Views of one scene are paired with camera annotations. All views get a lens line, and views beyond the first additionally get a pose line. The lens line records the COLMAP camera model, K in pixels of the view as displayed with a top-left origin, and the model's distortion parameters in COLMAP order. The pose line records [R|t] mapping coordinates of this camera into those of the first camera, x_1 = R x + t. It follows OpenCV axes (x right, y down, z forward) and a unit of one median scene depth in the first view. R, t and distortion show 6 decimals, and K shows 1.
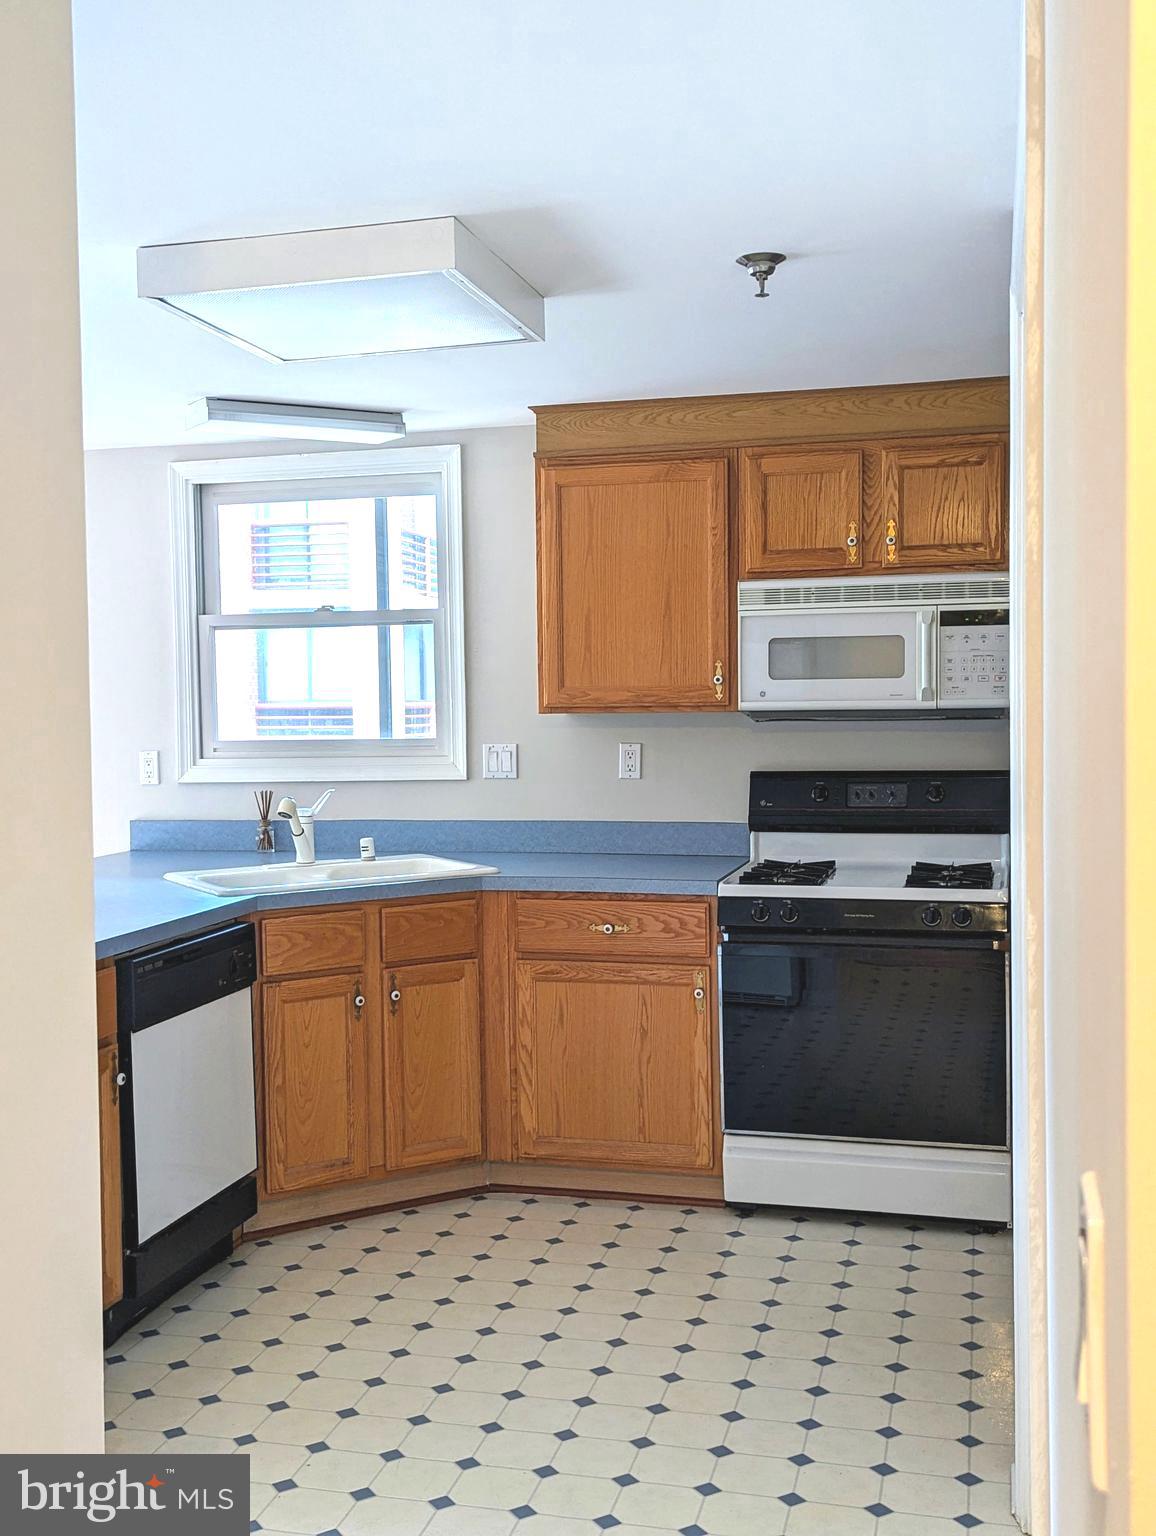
lens RADIAL K [[1627.2, 0, 529.3], [0, 1627.2, 772.8], [0, 0, 1]] dist [0.145242, -0.366655]
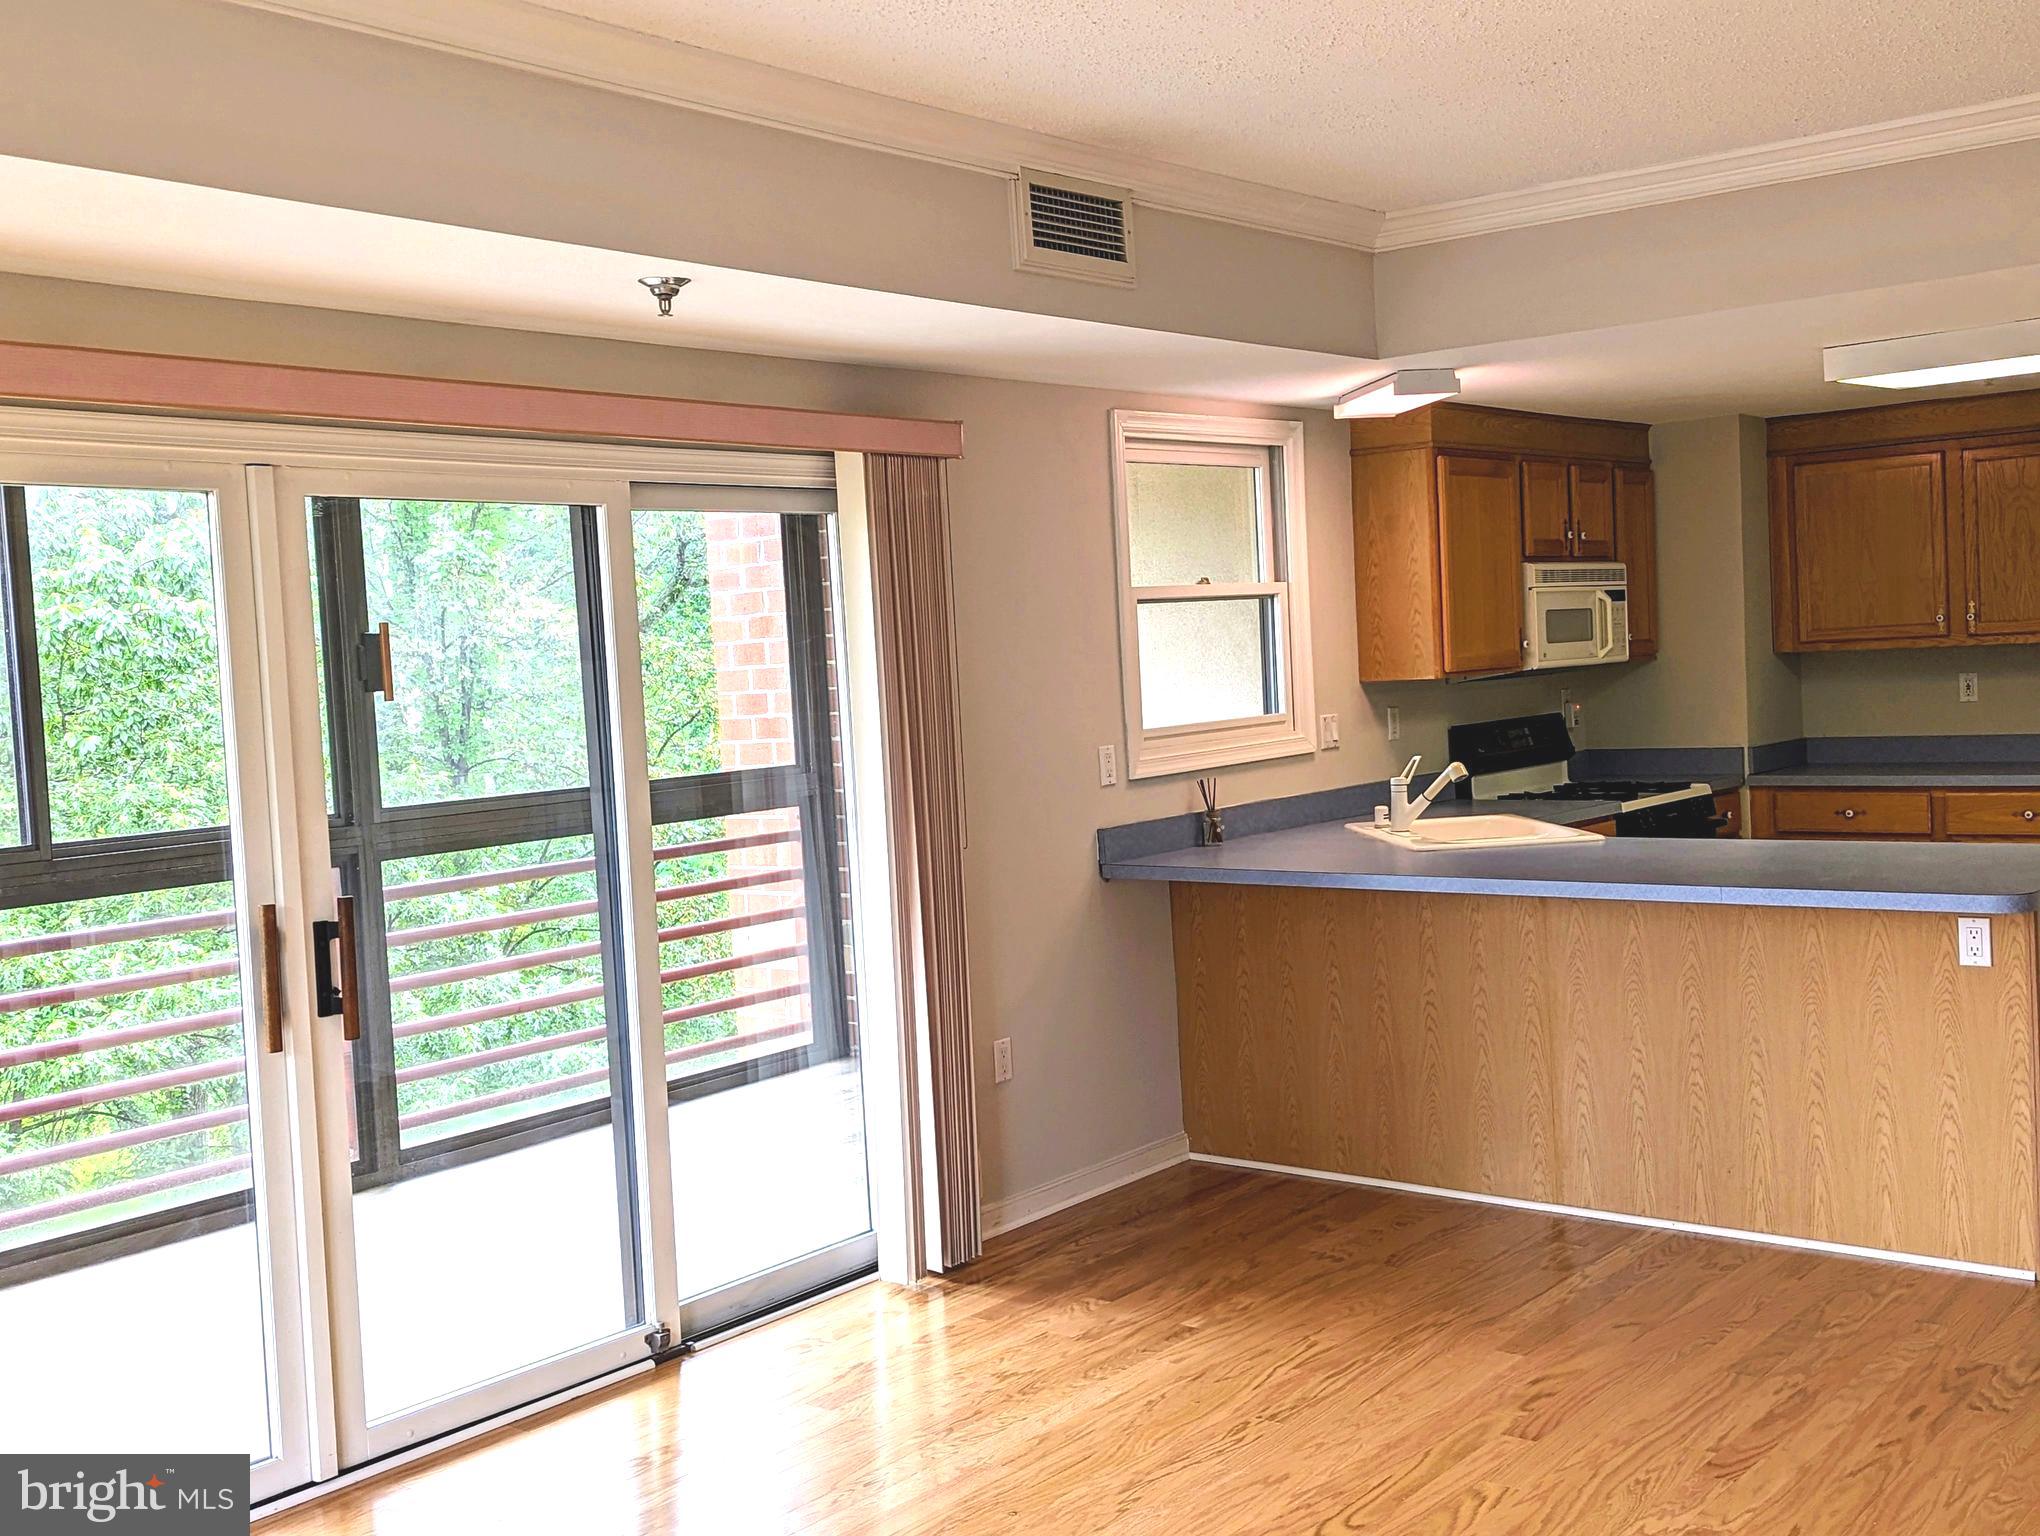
lens RADIAL K [[2265.6, 0, 1020.0], [0, 2265.6, 768.0], [0, 0, 1]] dist [0.148451, -0.015353]
pose [[0.375669, -0.049611, 0.925425, -1.602944], [0.085419, 0.996169, 0.018729, -0.030271], [-0.922809, 0.072013, 0.378468, 0.729714]]
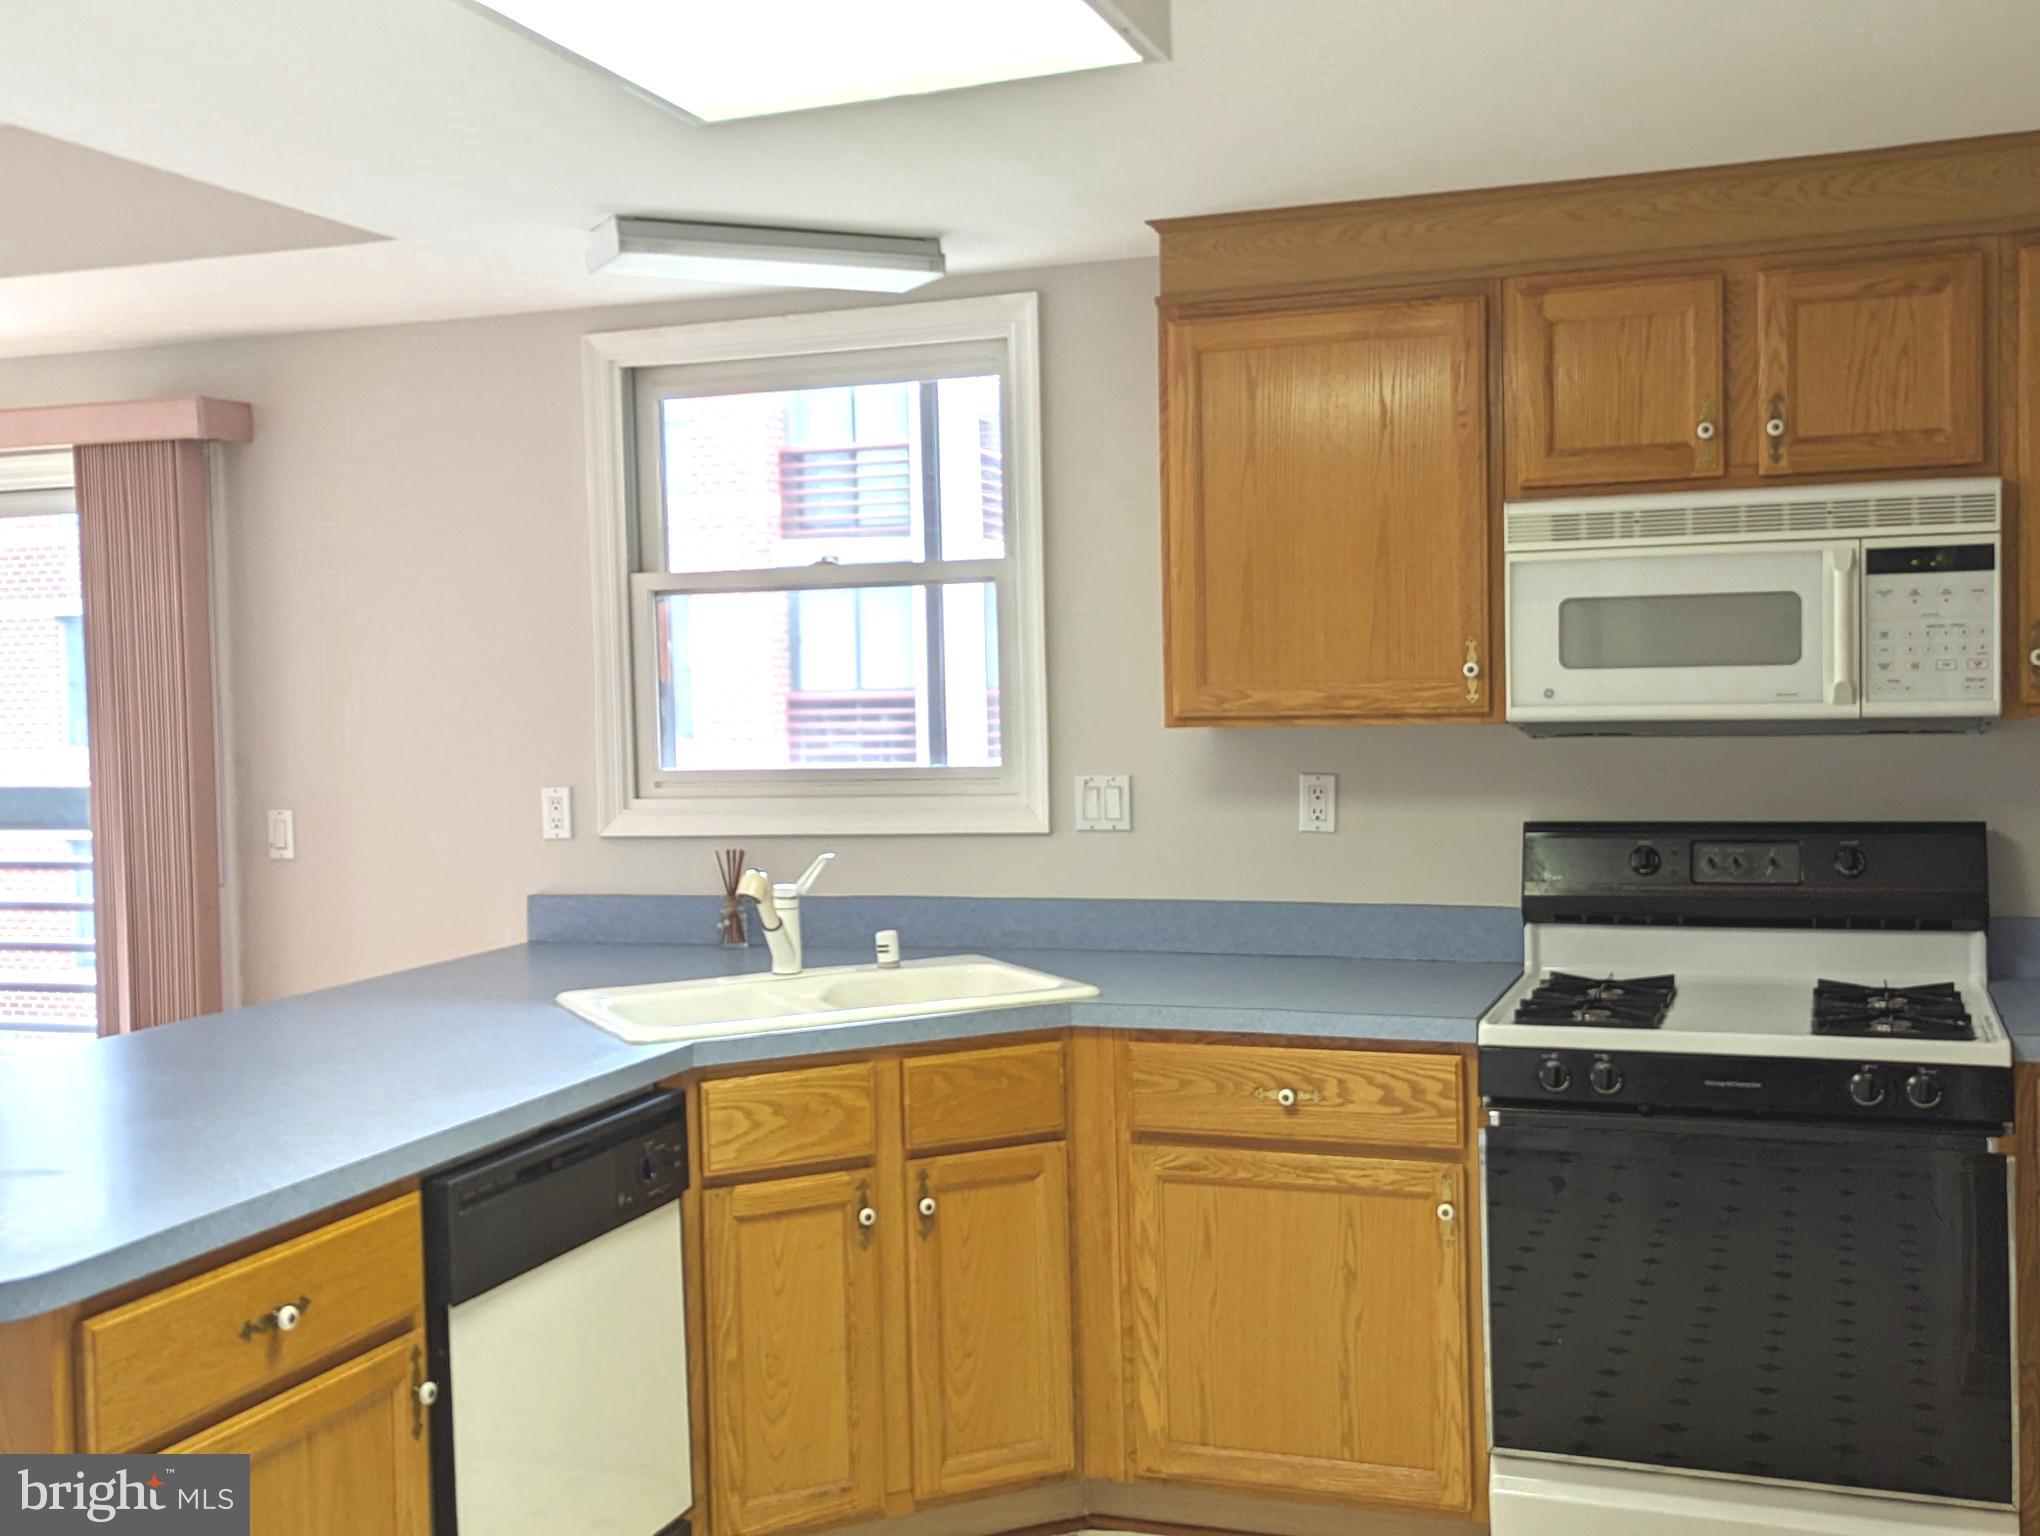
lens RADIAL K [[2161.1, 0, 990.7], [0, 2161.1, 779.3], [0, 0, 1]] dist [0.145242, -0.366655]
pose [[0.997030, -0.005200, -0.076844, 0.002780], [0.005189, 0.999986, -0.000343, -0.018437], [0.076845, -0.000056, 0.997043, 0.205059]]
